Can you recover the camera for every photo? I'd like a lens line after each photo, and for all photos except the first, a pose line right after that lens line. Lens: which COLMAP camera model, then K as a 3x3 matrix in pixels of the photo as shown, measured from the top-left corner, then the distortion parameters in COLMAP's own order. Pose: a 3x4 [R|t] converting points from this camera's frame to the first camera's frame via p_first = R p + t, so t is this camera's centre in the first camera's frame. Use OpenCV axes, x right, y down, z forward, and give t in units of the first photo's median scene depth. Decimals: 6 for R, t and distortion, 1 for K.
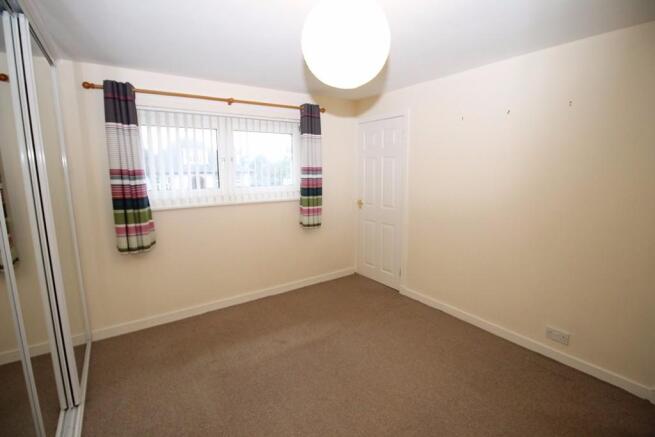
lens RADIAL K [[374.0, 0, 327.1], [0, 374.0, 252.2], [0, 0, 1]] dist [-0.000854, -0.022670]
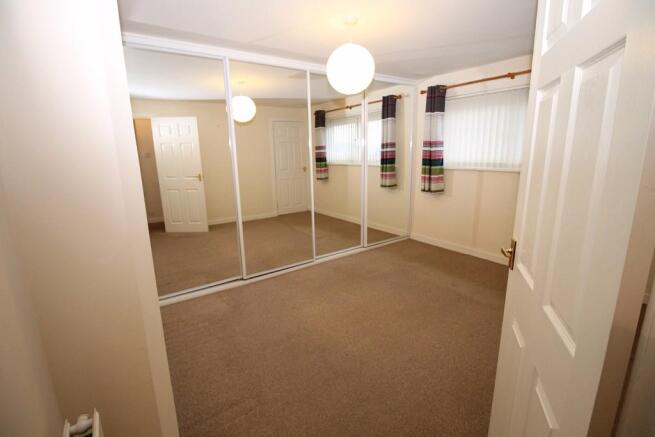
lens RADIAL K [[308.6, 0, 326.9], [0, 308.6, 211.3], [0, 0, 1]] dist [0.000064, -0.010486]
pose [[-0.087776, 0.220641, -0.971397, 0.952536], [-0.178217, 0.955950, 0.233236, -0.183633], [0.980068, 0.193592, -0.044587, 0.767493]]
